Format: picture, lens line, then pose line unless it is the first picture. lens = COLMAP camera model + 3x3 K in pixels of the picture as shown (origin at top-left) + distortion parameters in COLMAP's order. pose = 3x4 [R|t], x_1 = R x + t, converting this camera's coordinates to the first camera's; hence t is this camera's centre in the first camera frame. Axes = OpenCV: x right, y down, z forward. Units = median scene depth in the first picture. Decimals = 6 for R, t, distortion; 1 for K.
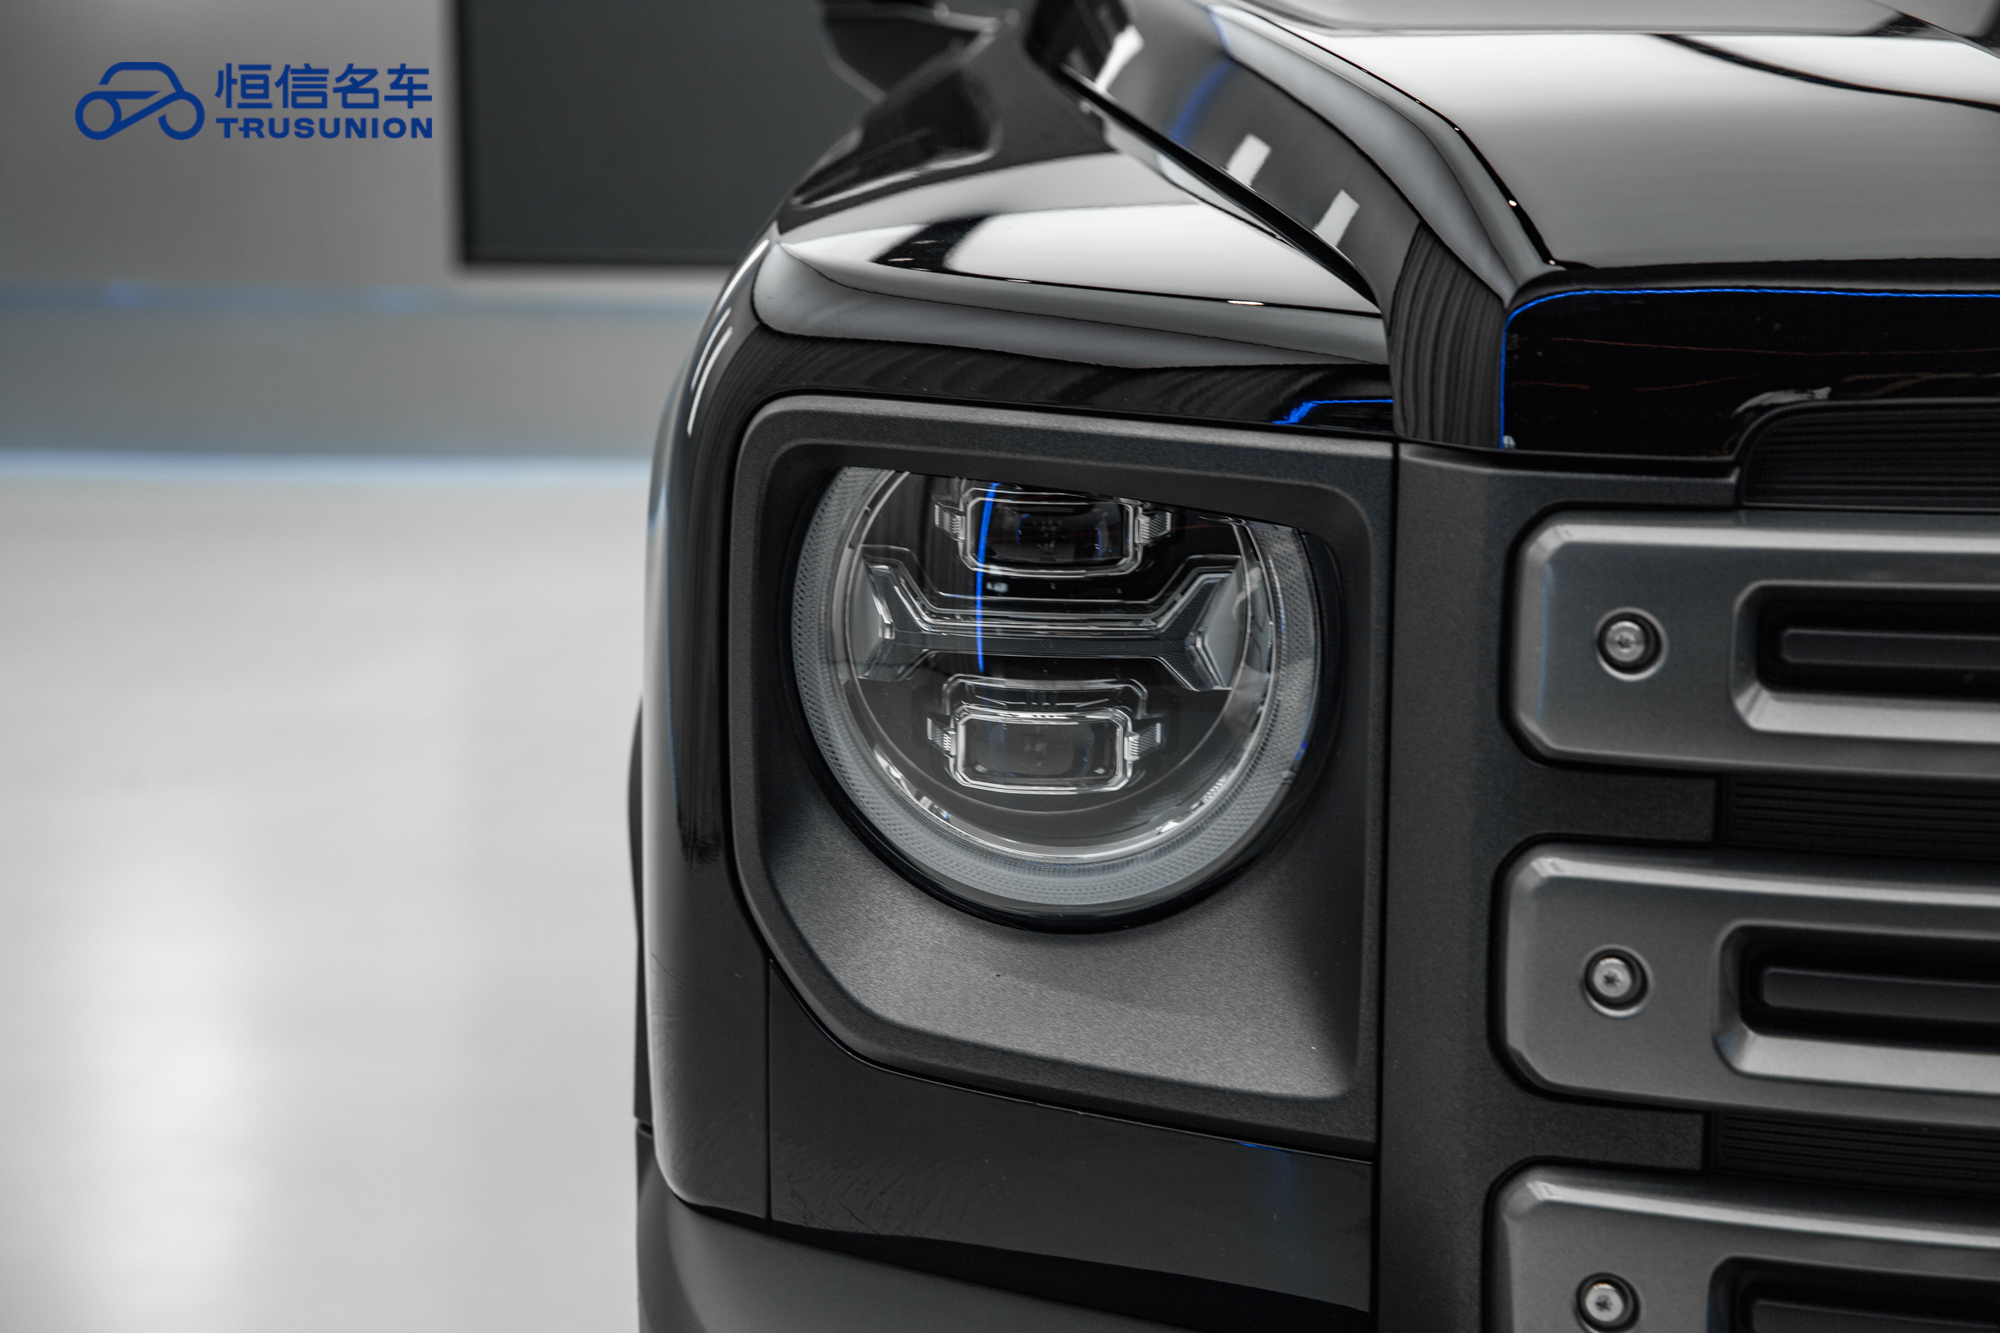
lens RADIAL K [[3726.2, 0, 1000.0], [0, 3726.2, 666.5], [0, 0, 1]] dist [0.067640, 0.181258]
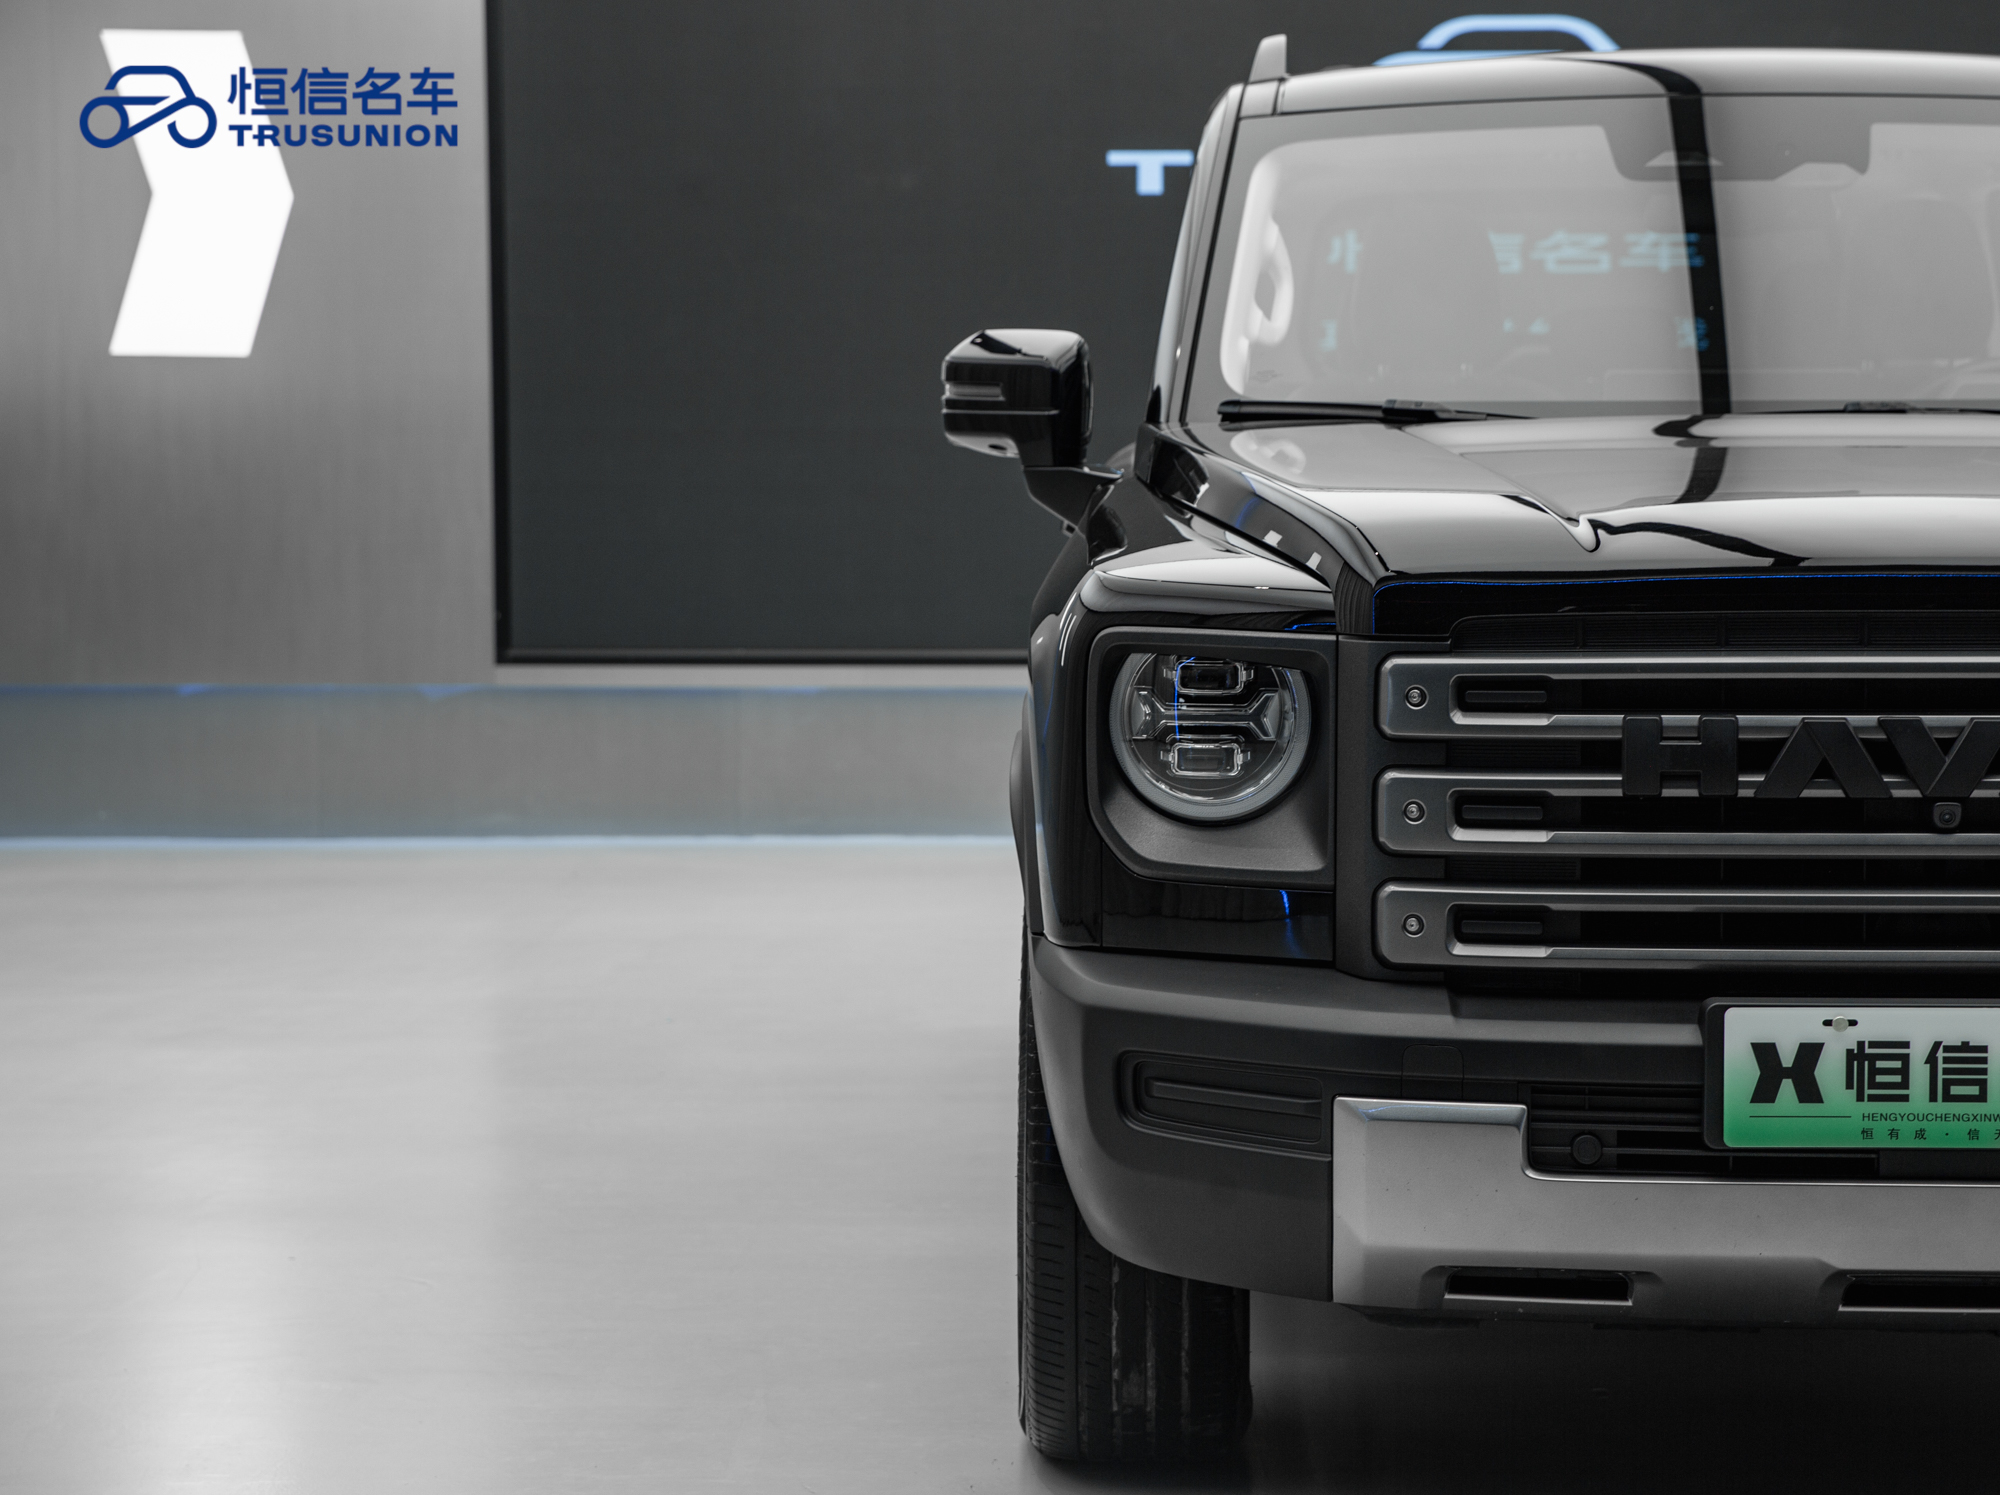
lens RADIAL K [[4123.1, 0, 1001.0], [0, 4123.1, 624.5], [0, 0, 1]] dist [-0.008970, 0.366665]
pose [[0.999641, -0.004525, 0.026394, -0.215863], [0.007736, 0.992395, -0.122847, 0.291703], [-0.025637, 0.123007, 0.992075, -1.957407]]
